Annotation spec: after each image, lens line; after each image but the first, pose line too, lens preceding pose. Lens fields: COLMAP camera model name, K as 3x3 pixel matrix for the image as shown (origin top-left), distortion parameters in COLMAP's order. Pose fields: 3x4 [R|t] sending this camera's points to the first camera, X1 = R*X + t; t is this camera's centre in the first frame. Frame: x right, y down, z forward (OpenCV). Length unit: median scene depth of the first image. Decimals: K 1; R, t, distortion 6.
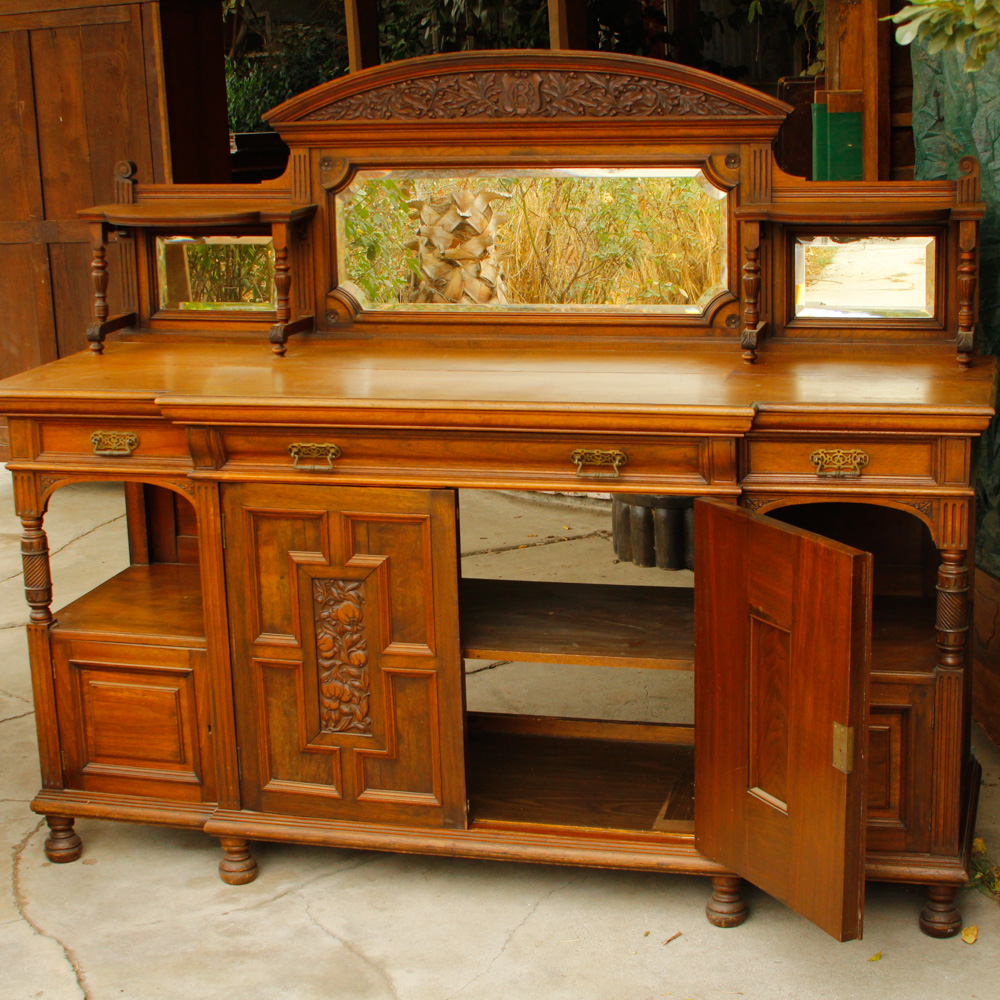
lens RADIAL K [[1758.2, 0, 521.0], [0, 1758.2, 503.1], [0, 0, 1]] dist [-0.128838, 0.051903]
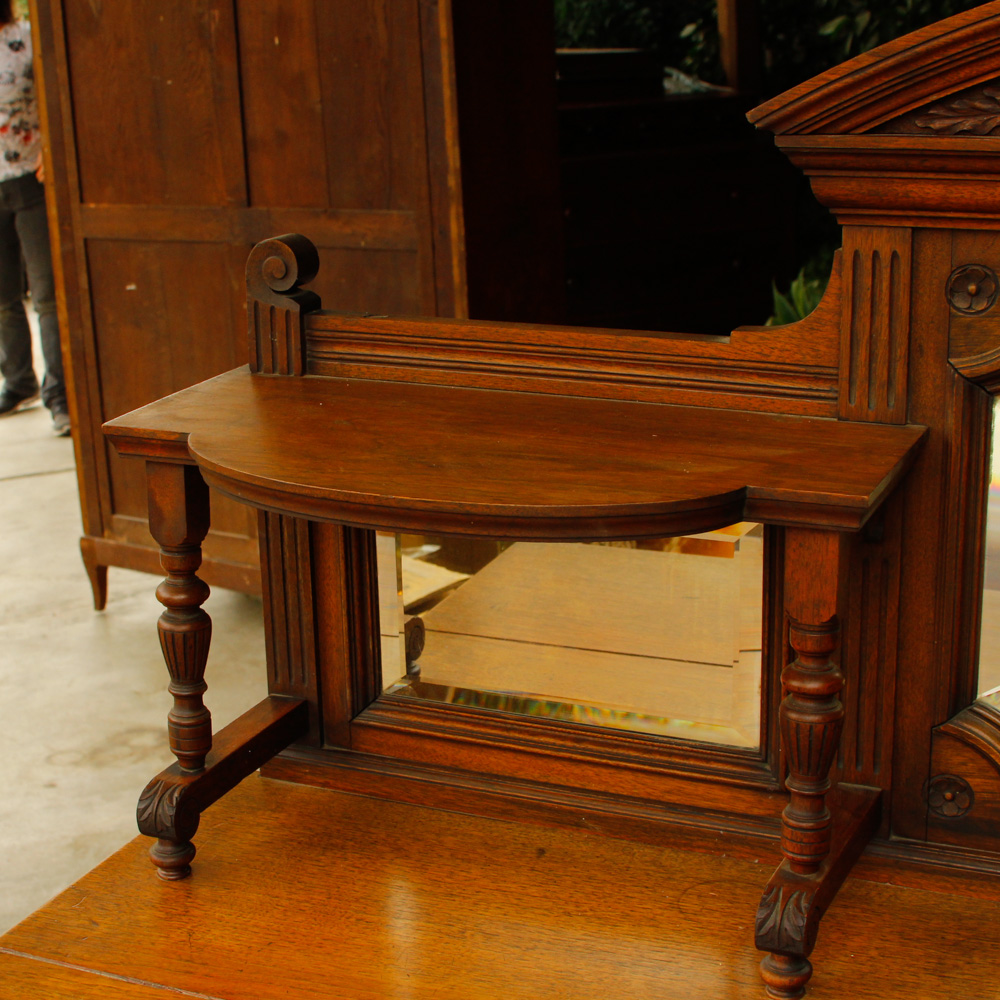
lens RADIAL K [[1854.6, 0, 512.6], [0, 1854.6, 501.7], [0, 0, 1]] dist [-0.189864, 0.274240]
pose [[0.985077, 0.042395, -0.166810, -0.129577], [-0.035317, 0.998355, 0.045173, -0.165859], [0.168450, -0.038607, 0.984954, 0.679453]]
